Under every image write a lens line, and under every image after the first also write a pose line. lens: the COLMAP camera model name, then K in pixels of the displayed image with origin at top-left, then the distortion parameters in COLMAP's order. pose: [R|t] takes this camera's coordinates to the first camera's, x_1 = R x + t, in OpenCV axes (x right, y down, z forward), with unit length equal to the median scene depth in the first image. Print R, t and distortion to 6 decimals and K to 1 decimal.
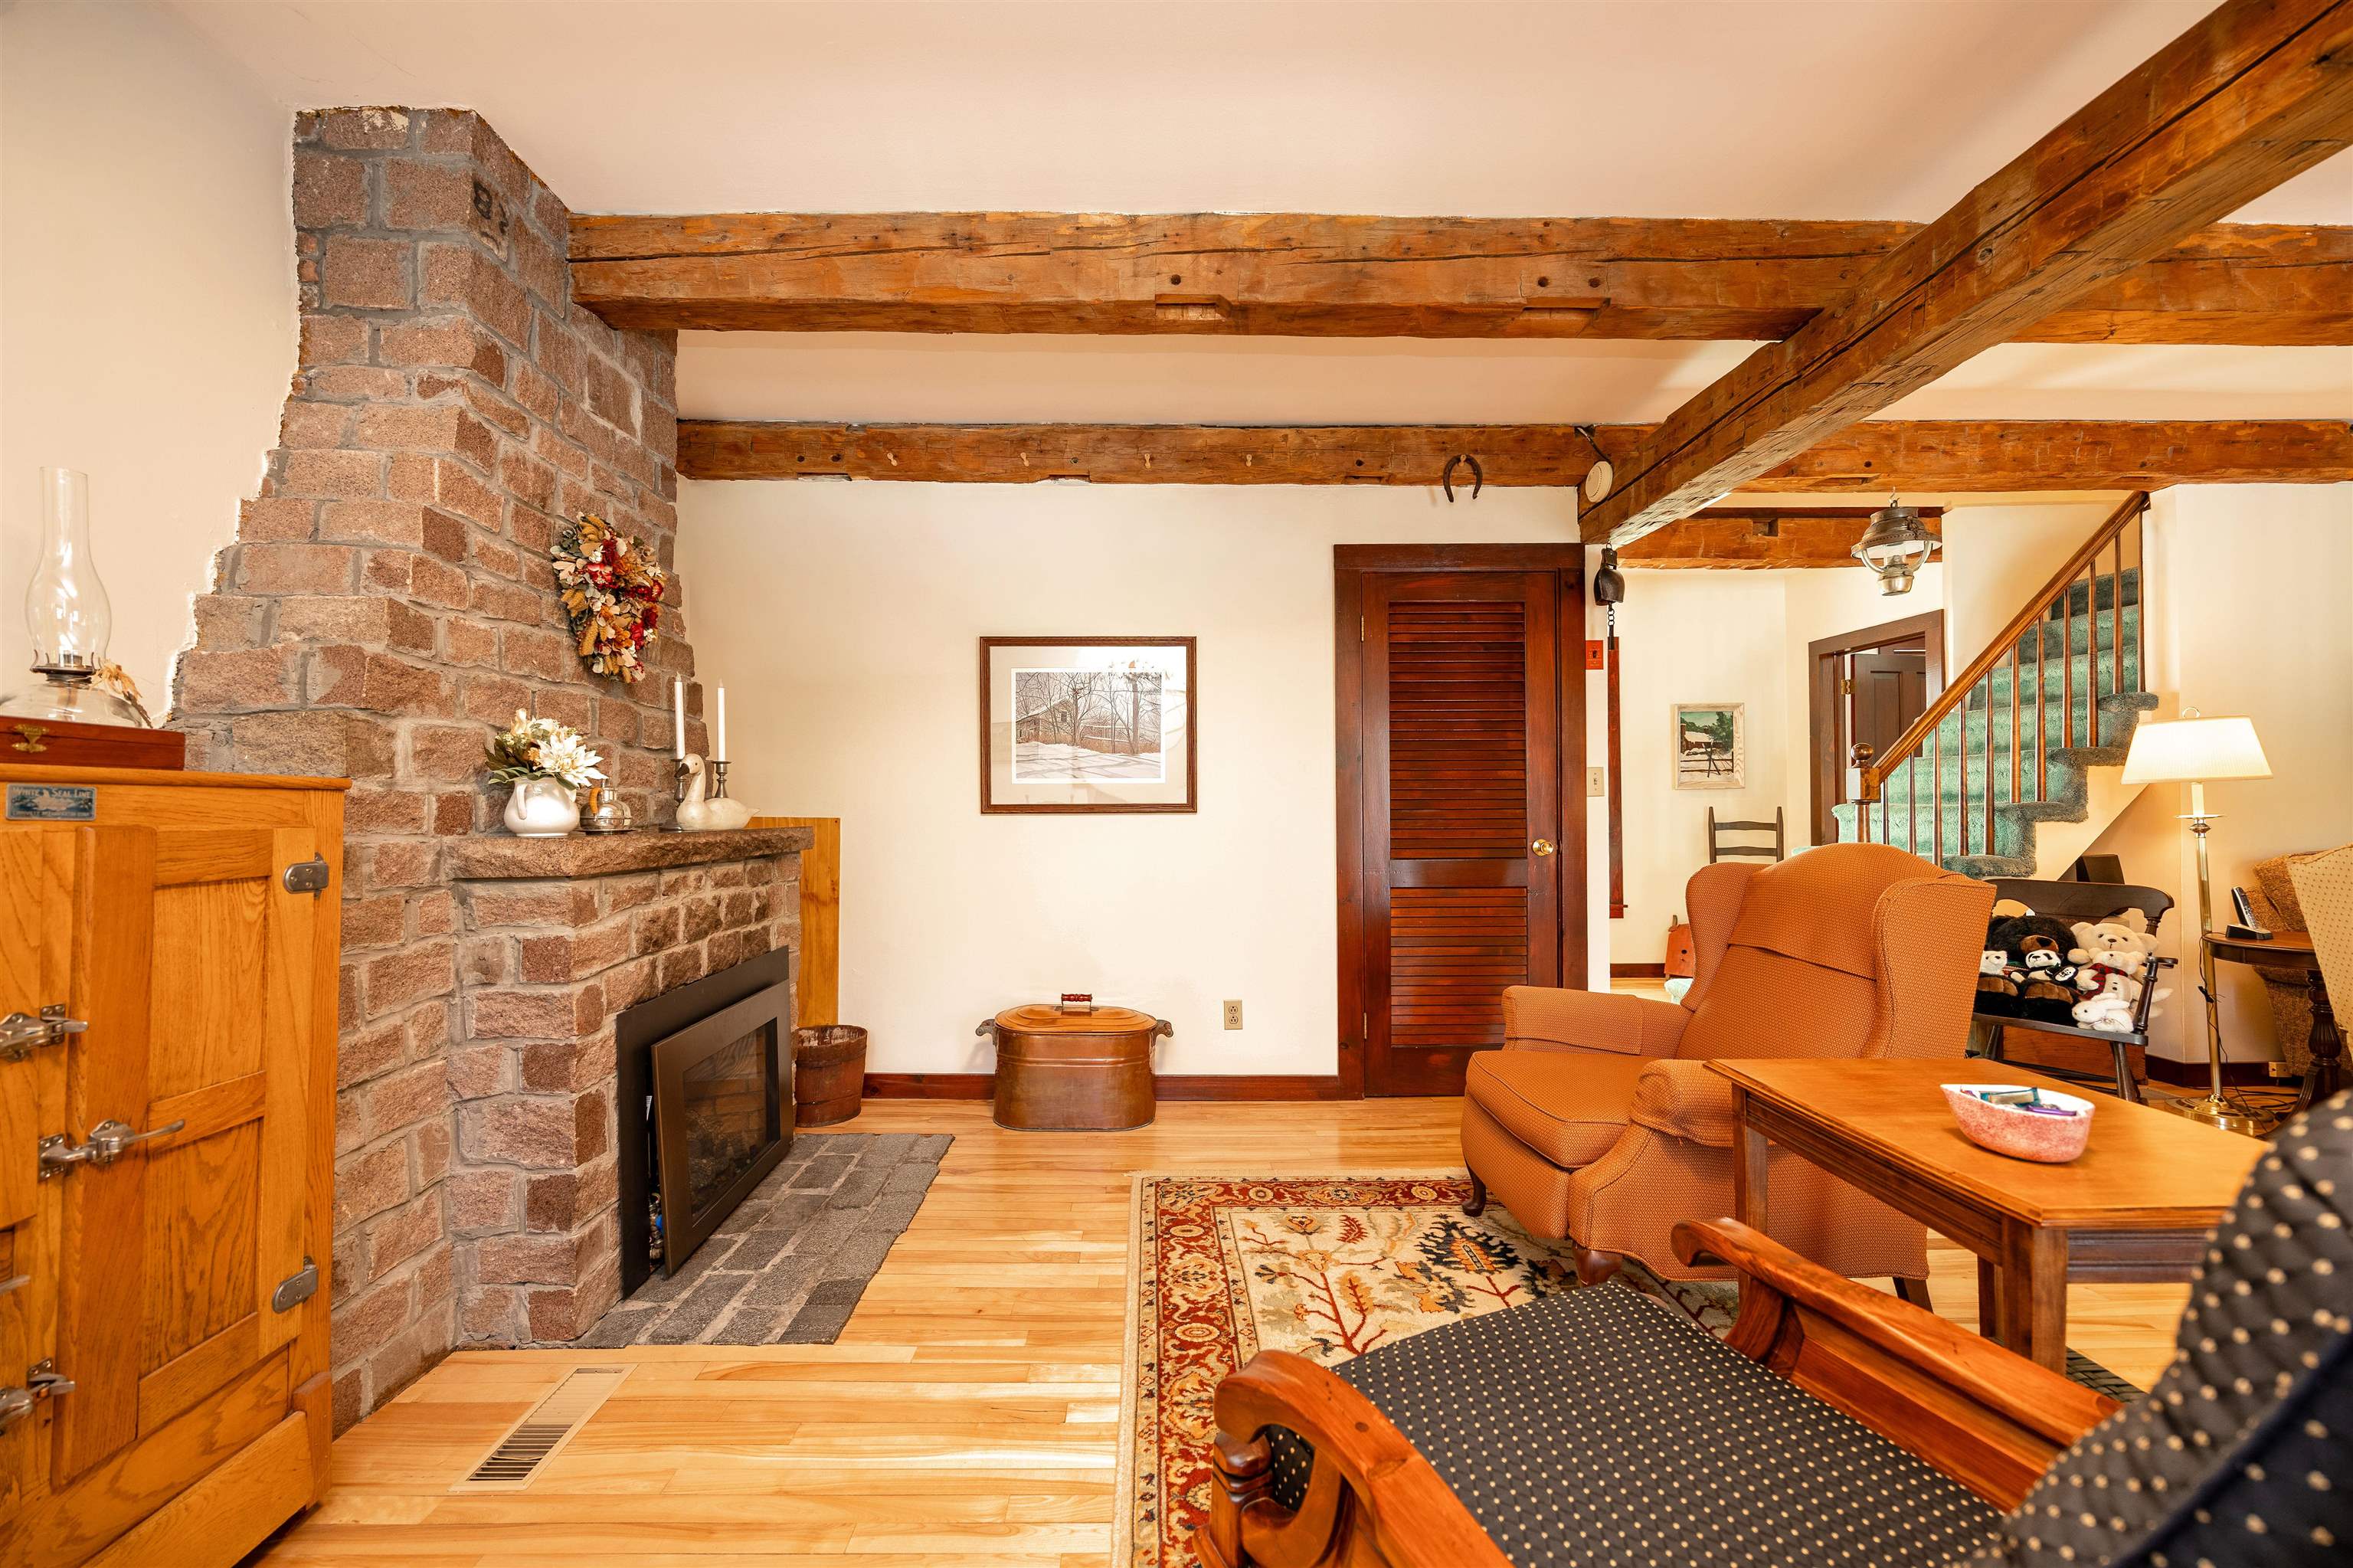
lens RADIAL K [[904.7, 0, 1184.3], [0, 904.7, 793.2], [0, 0, 1]] dist [-0.001762, -0.000373]
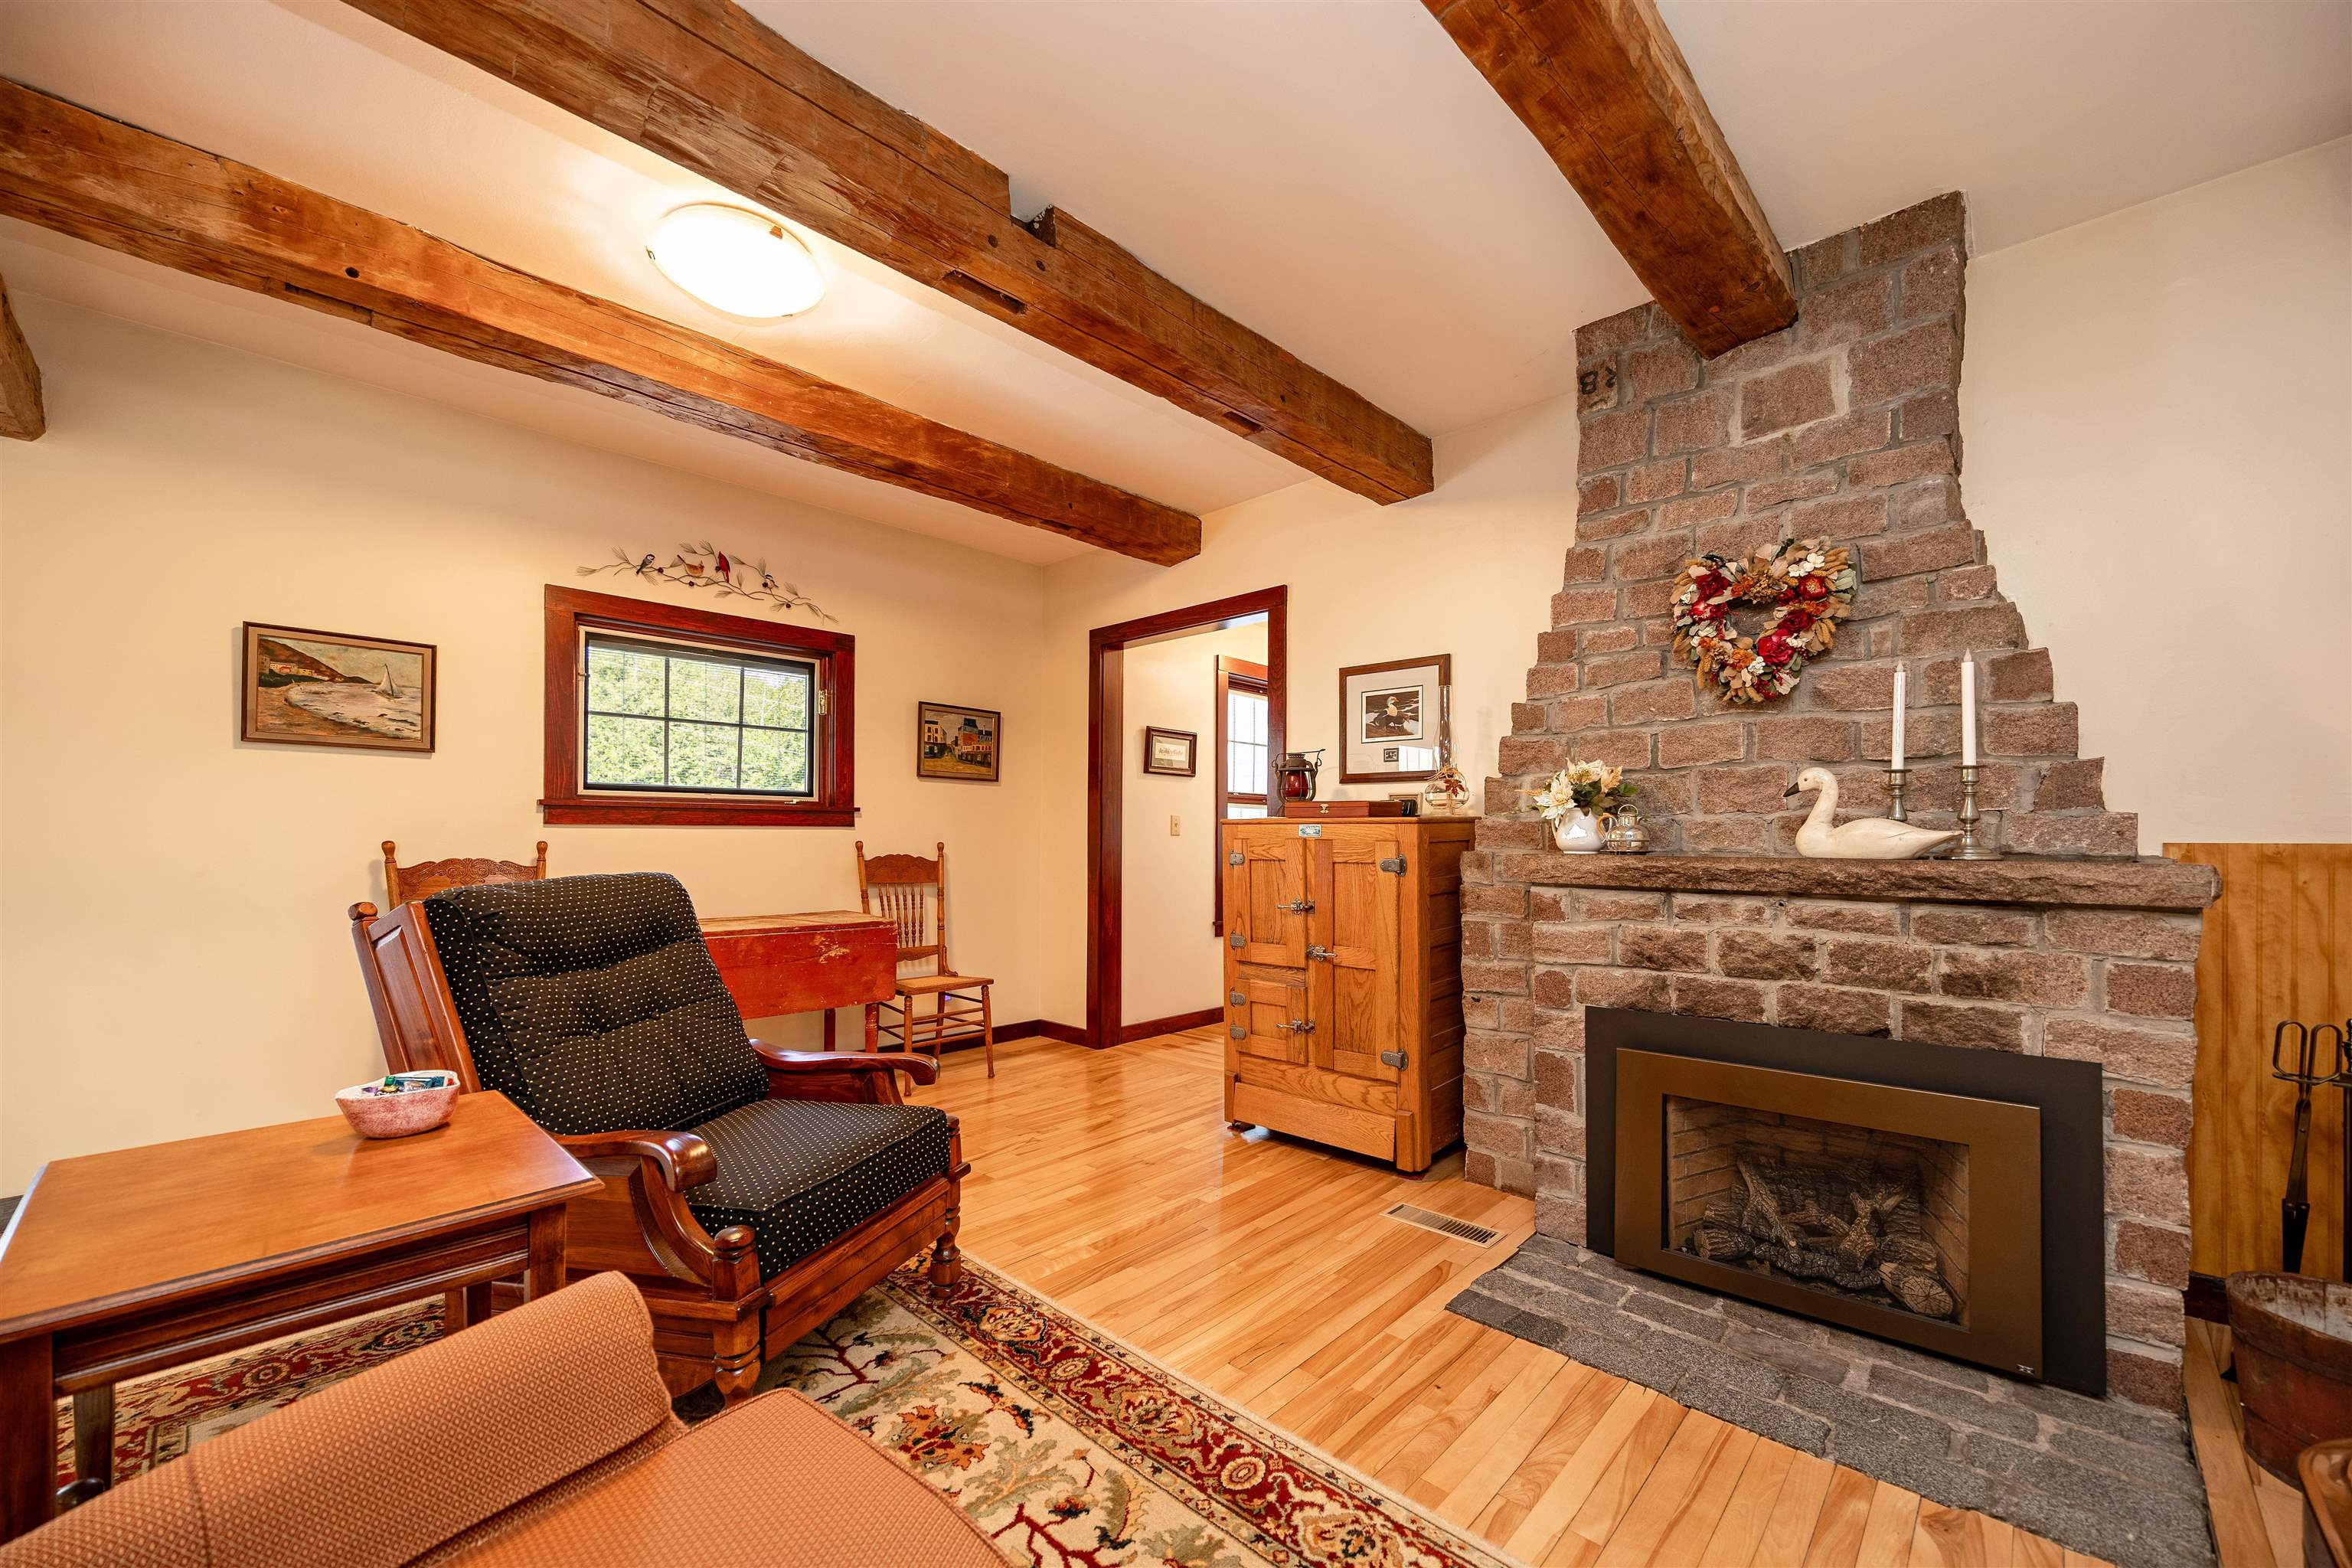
lens RADIAL K [[945.6, 0, 1164.6], [0, 945.6, 830.6], [0, 0, 1]] dist [-0.001533, -0.000035]
pose [[-0.728446, -0.004362, -0.685090, 0.561924], [0.010371, 0.999795, -0.017392, 0.027625], [0.685025, -0.019774, -0.728251, 1.364864]]
